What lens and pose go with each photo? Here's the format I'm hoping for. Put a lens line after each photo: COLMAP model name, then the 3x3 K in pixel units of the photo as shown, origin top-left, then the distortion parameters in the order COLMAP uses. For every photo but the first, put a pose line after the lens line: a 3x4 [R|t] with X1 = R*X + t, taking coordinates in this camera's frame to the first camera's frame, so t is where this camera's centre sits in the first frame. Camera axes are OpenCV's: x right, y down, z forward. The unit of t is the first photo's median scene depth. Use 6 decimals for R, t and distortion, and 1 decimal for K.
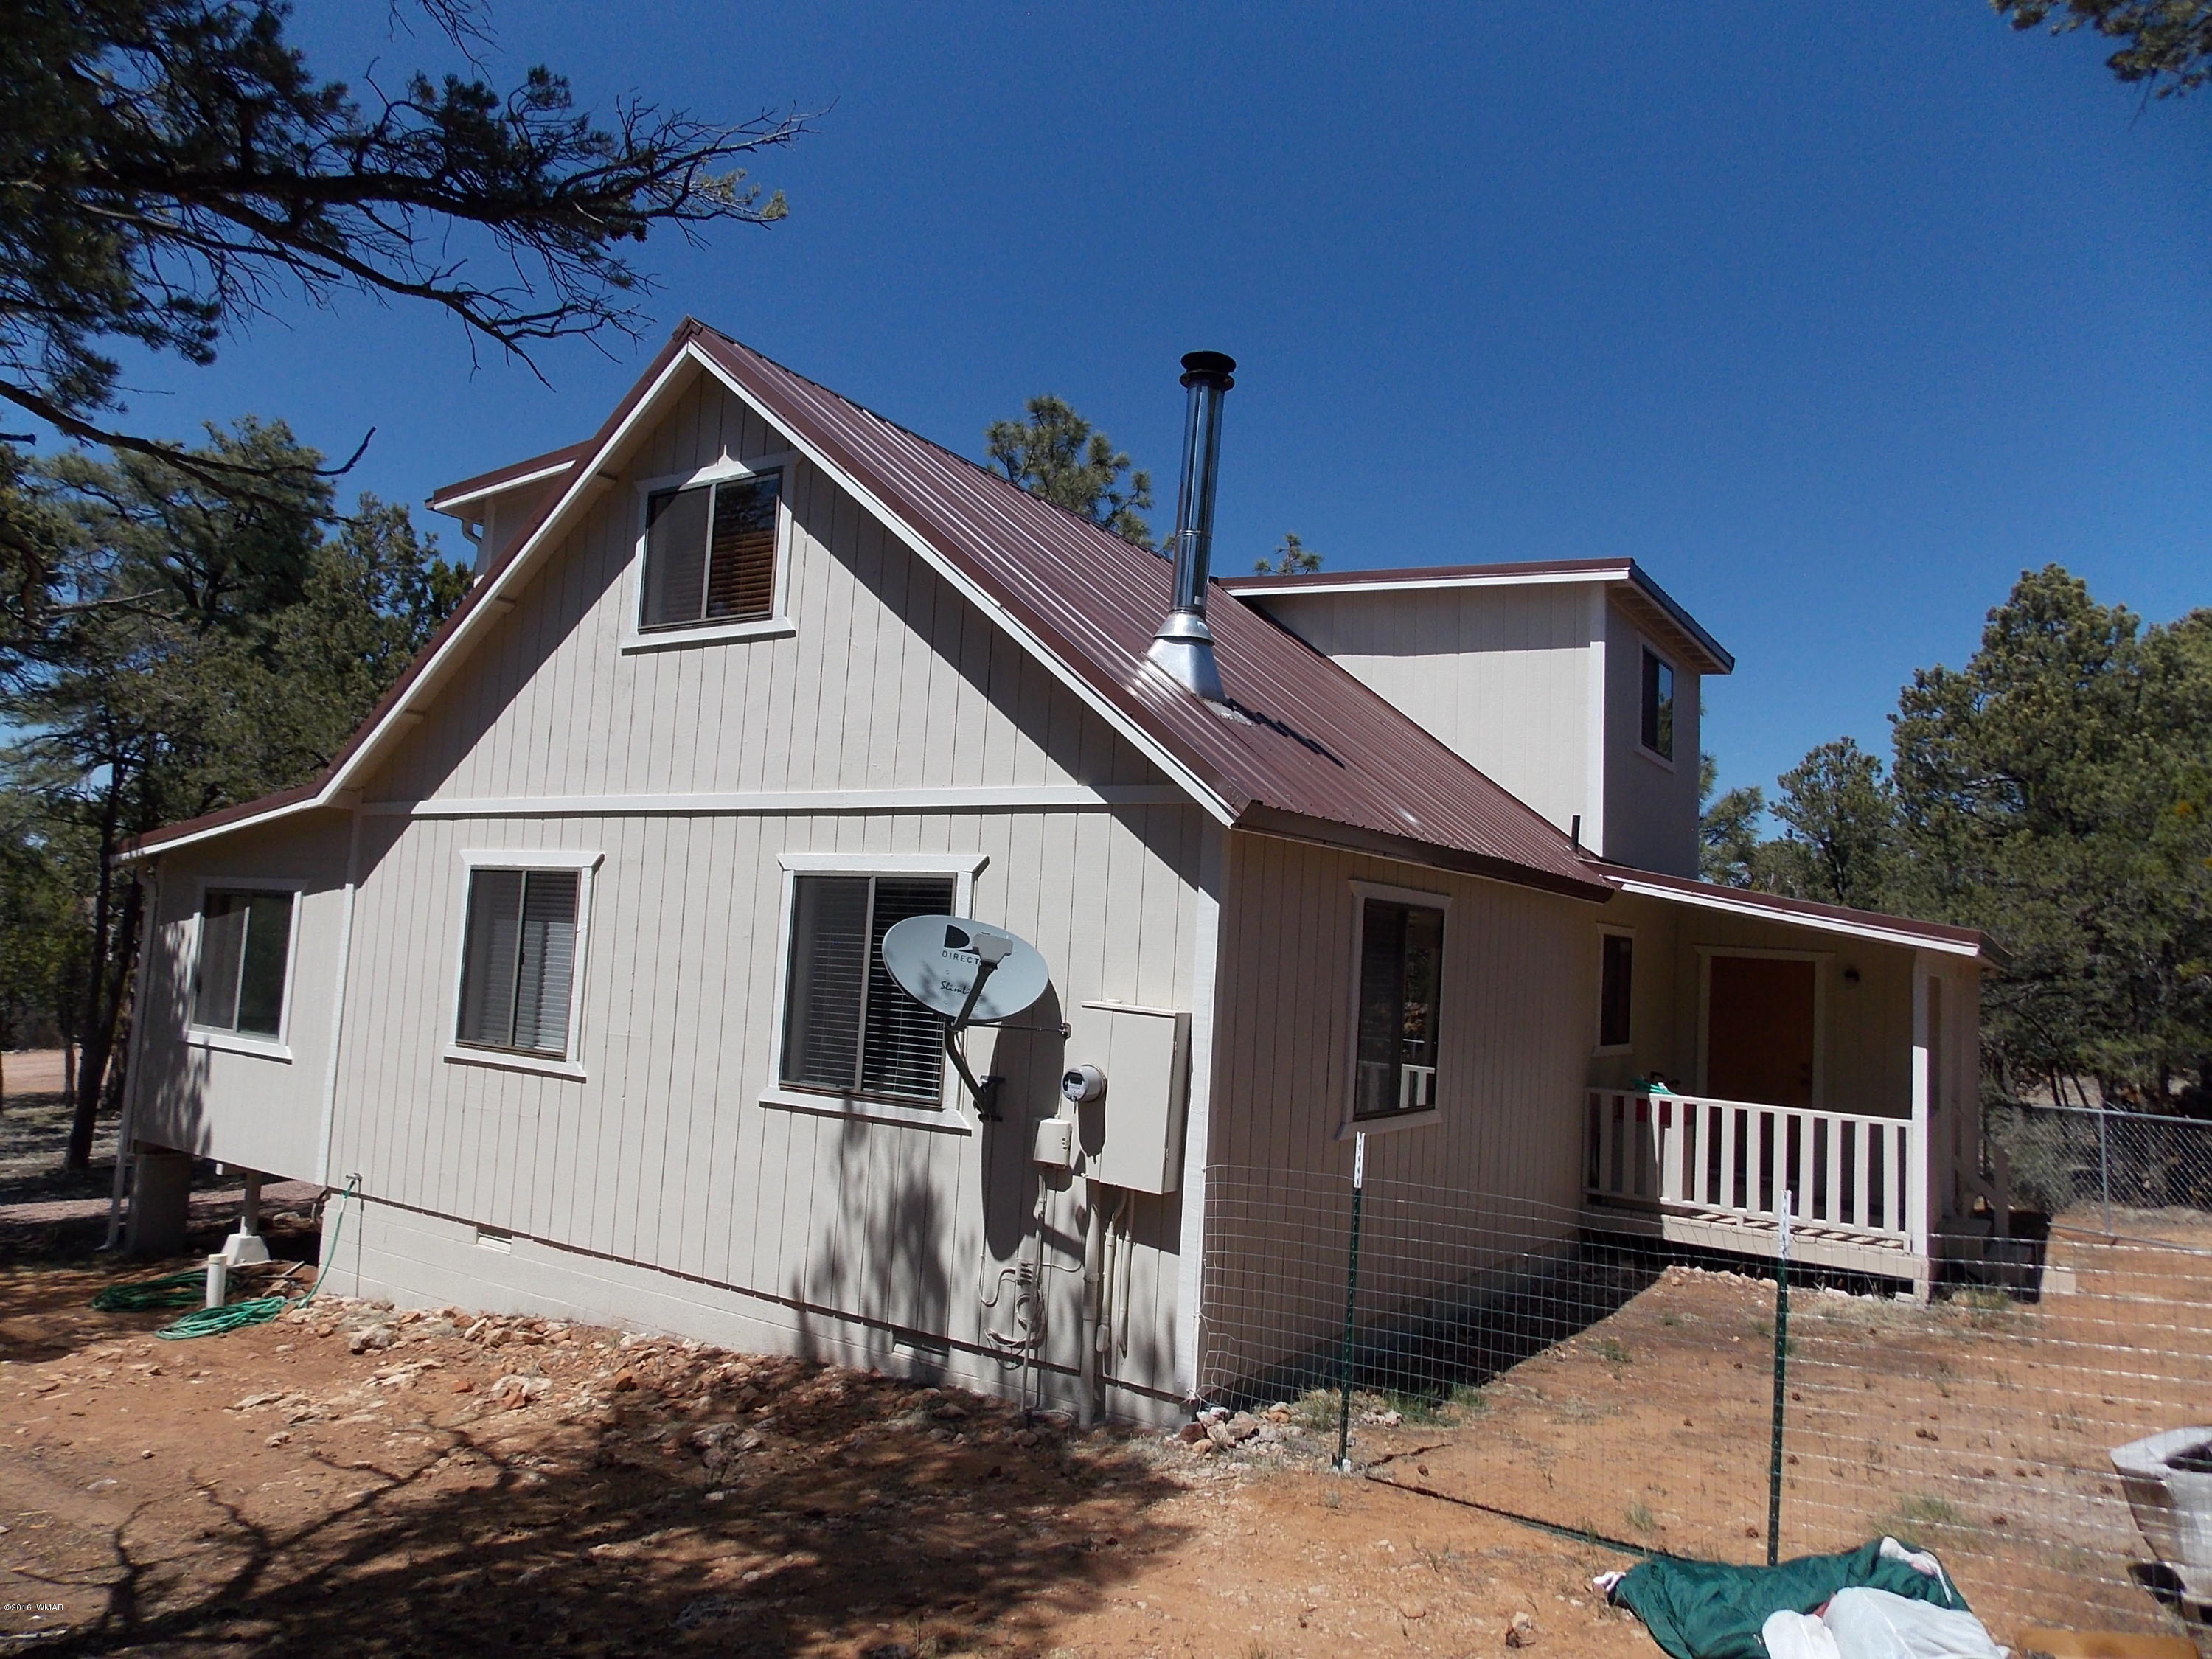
lens RADIAL K [[1459.3, 0, 1105.2], [0, 1459.3, 830.0], [0, 0, 1]] dist [0.004709, 0.000736]
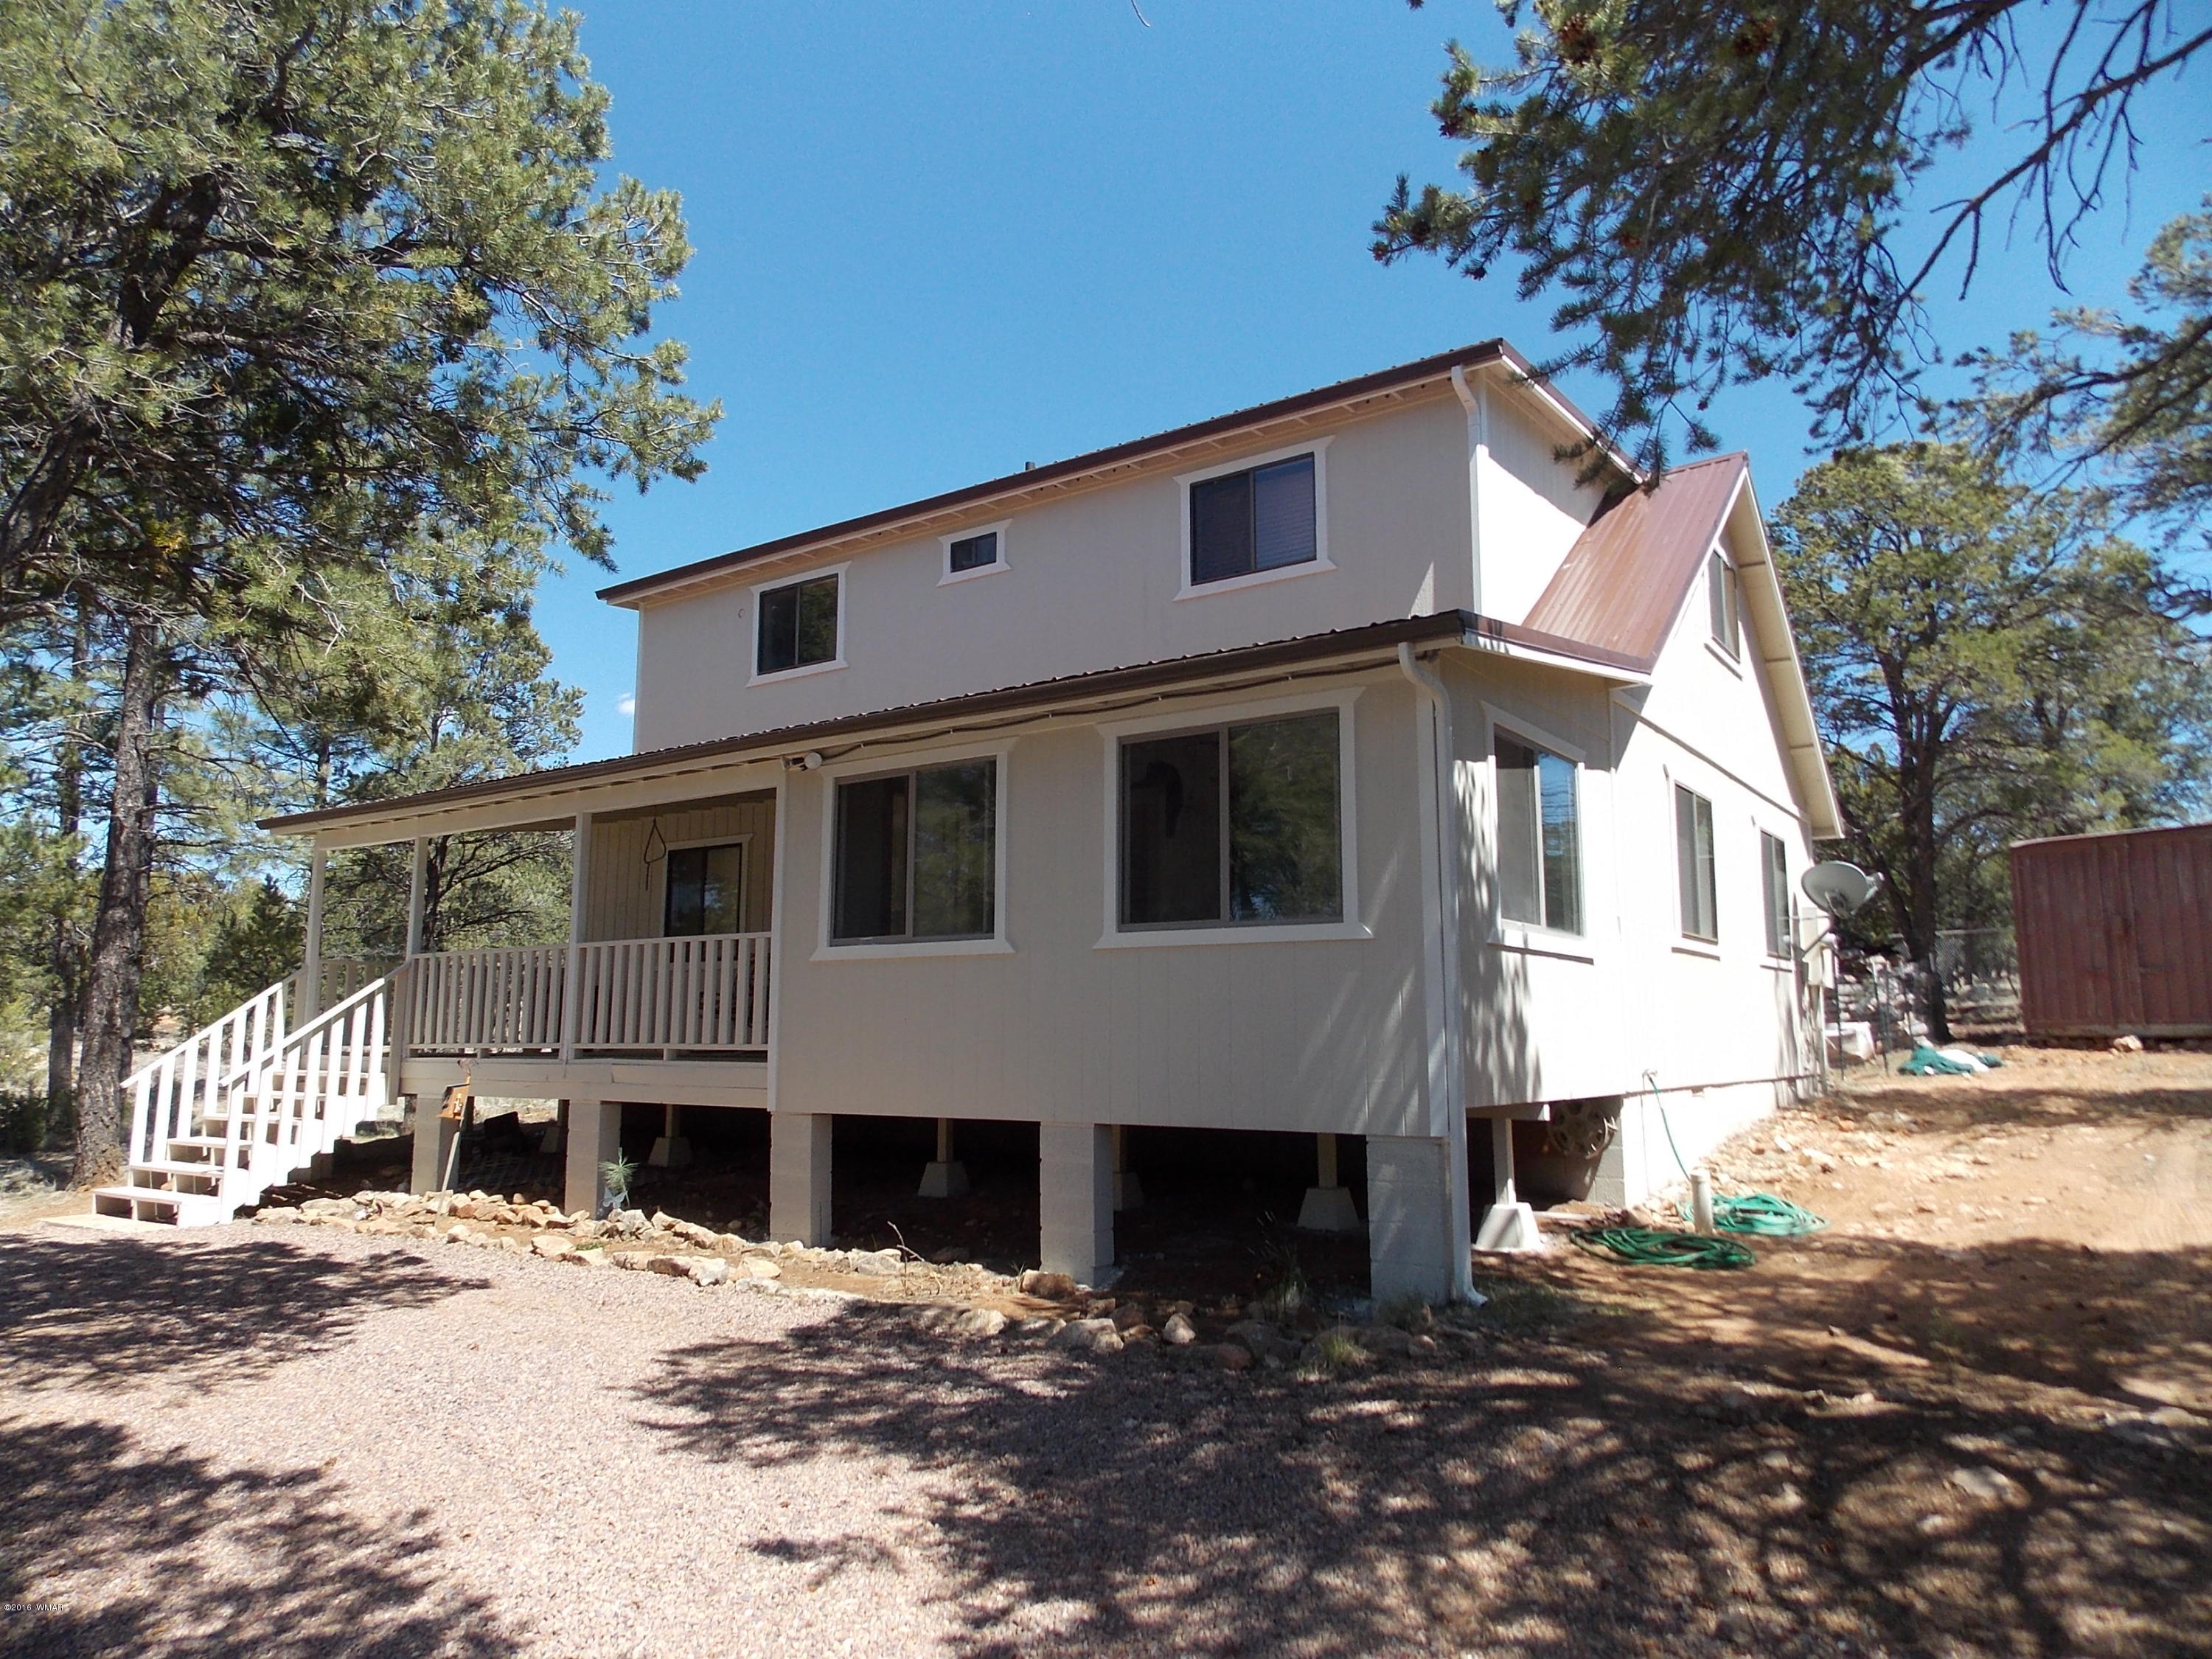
lens RADIAL K [[1459.3, 0, 1105.2], [0, 1459.3, 830.0], [0, 0, 1]] dist [0.004709, 0.000736]
pose [[0.030449, 0.087525, 0.995697, -1.455076], [-0.087189, 0.992594, -0.084586, 0.183520], [-0.995726, -0.084238, 0.037854, 1.289048]]
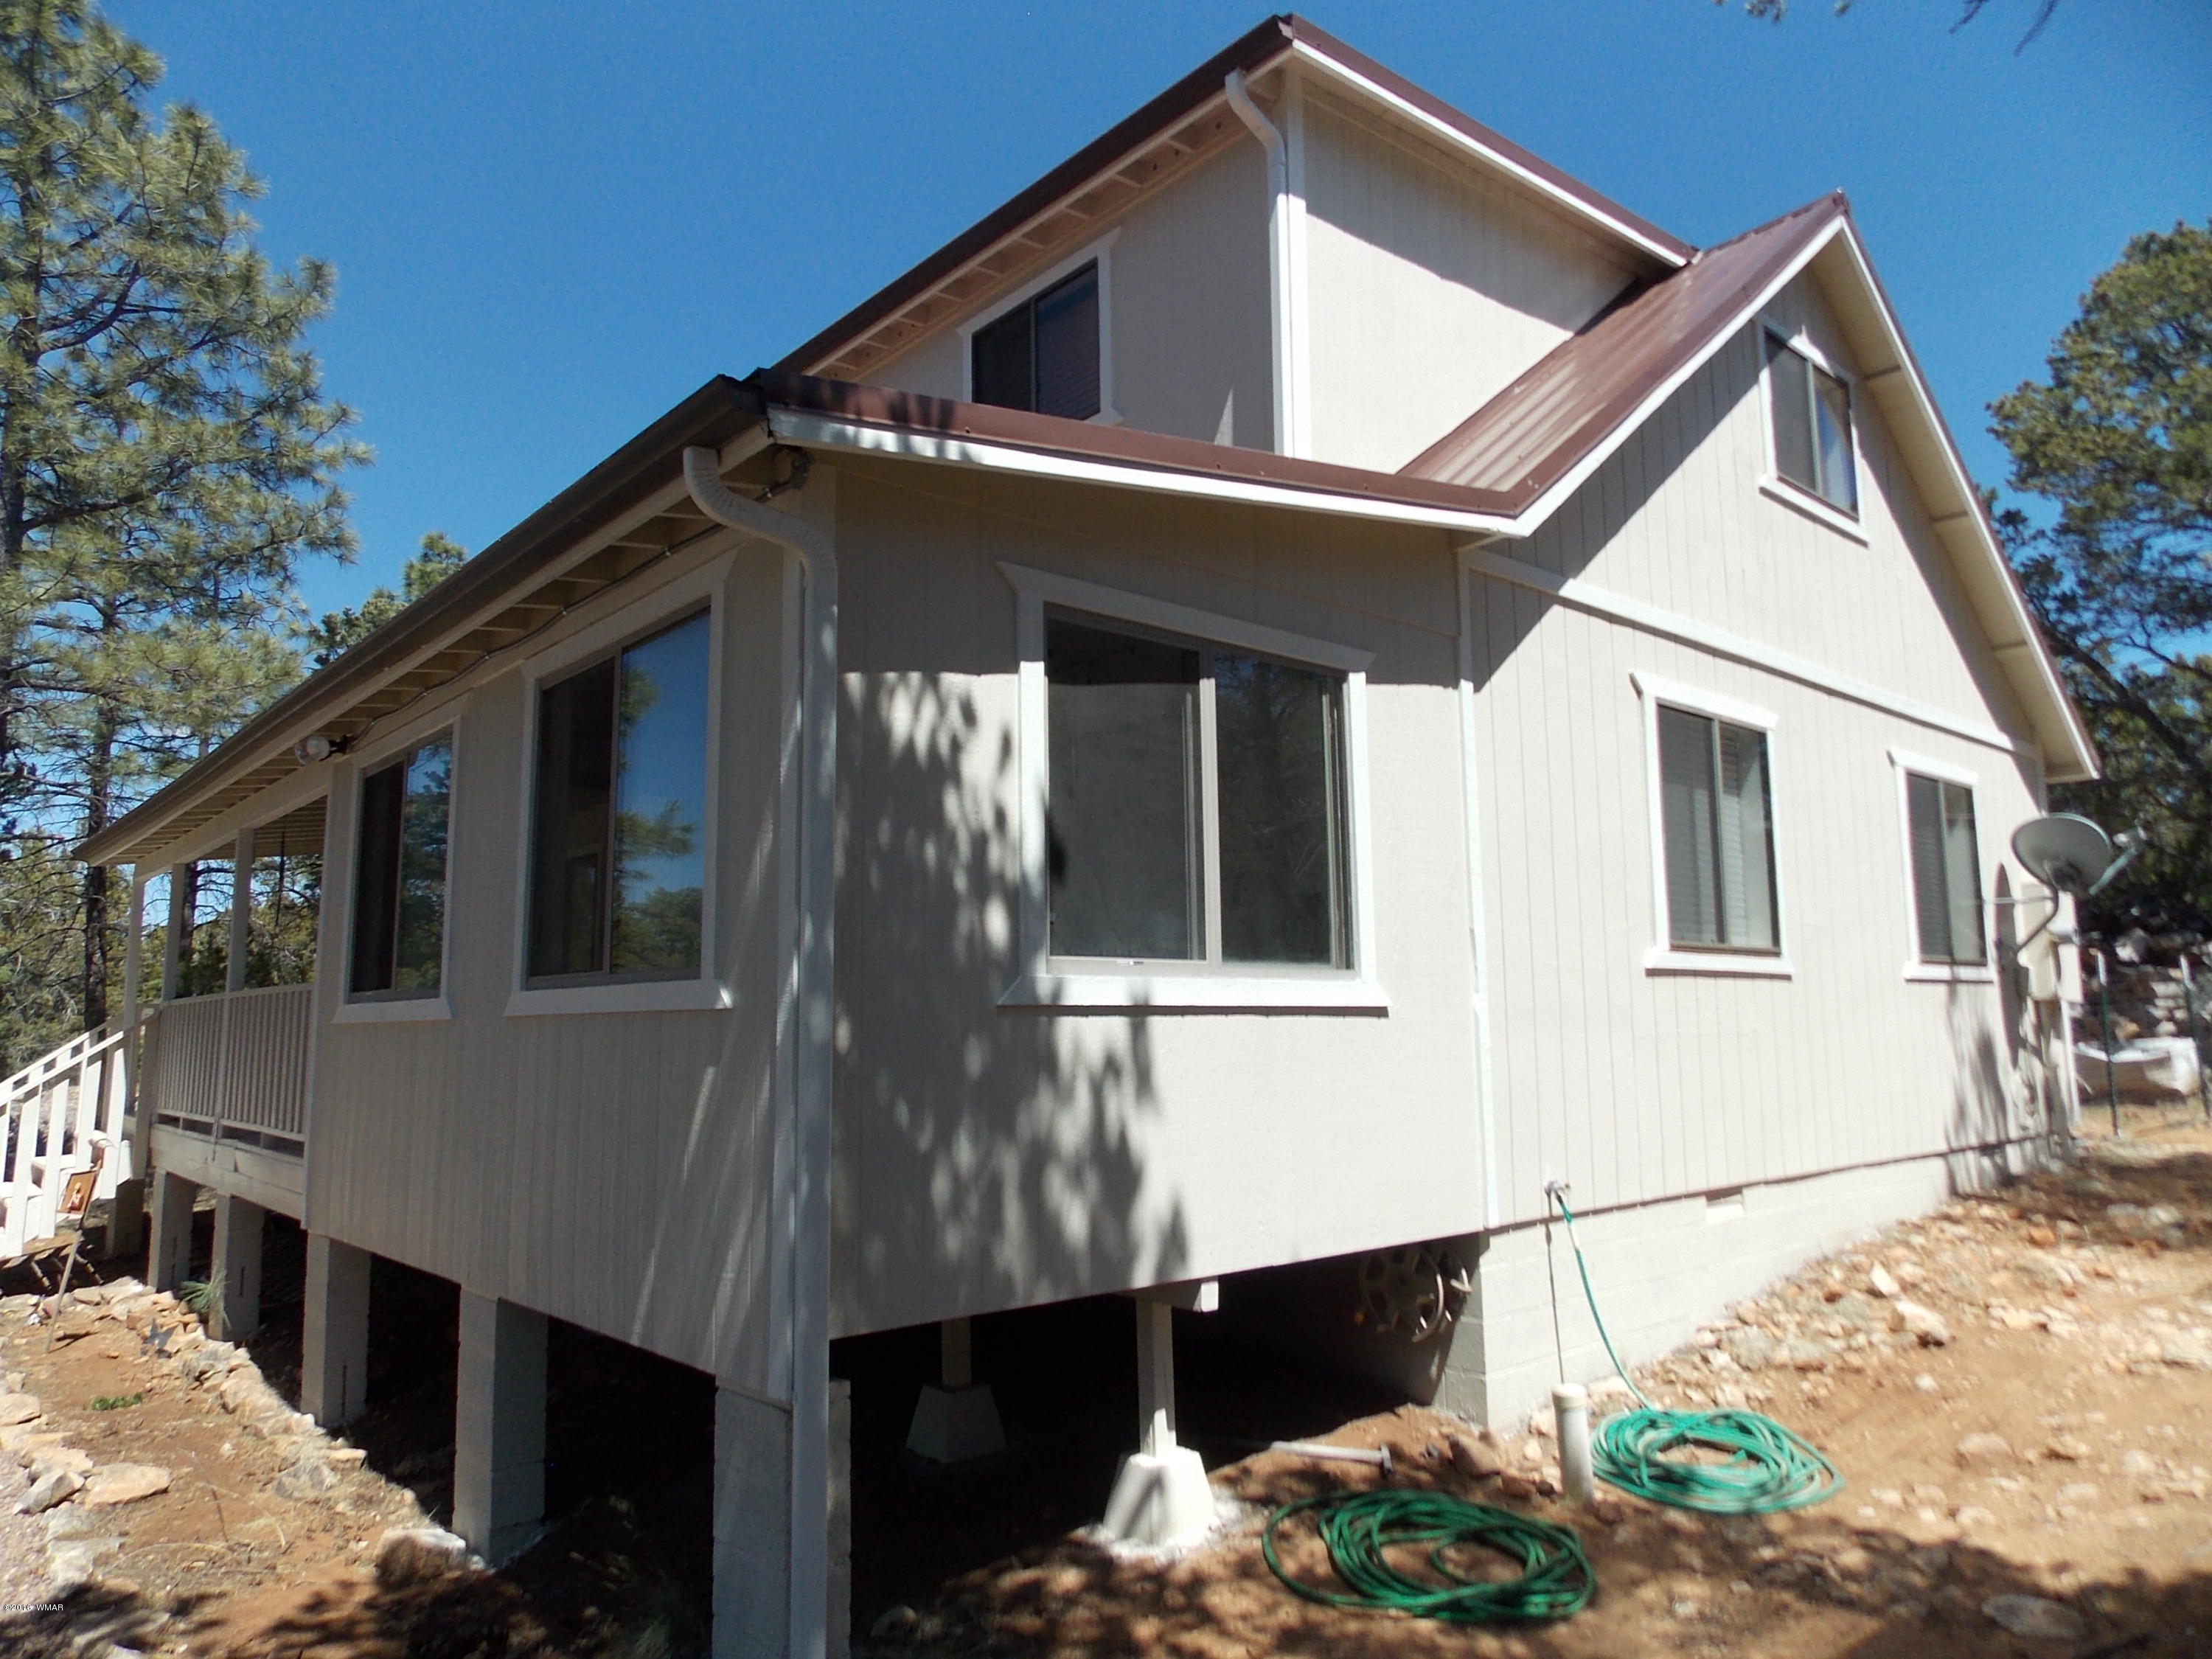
lens RADIAL K [[1459.3, 0, 1105.2], [0, 1459.3, 830.0], [0, 0, 1]] dist [0.004709, 0.000736]
pose [[0.258682, 0.071936, 0.963280, -1.091363], [-0.058136, 0.996575, -0.058810, 0.134584], [-0.964211, -0.040788, 0.261978, 0.988845]]
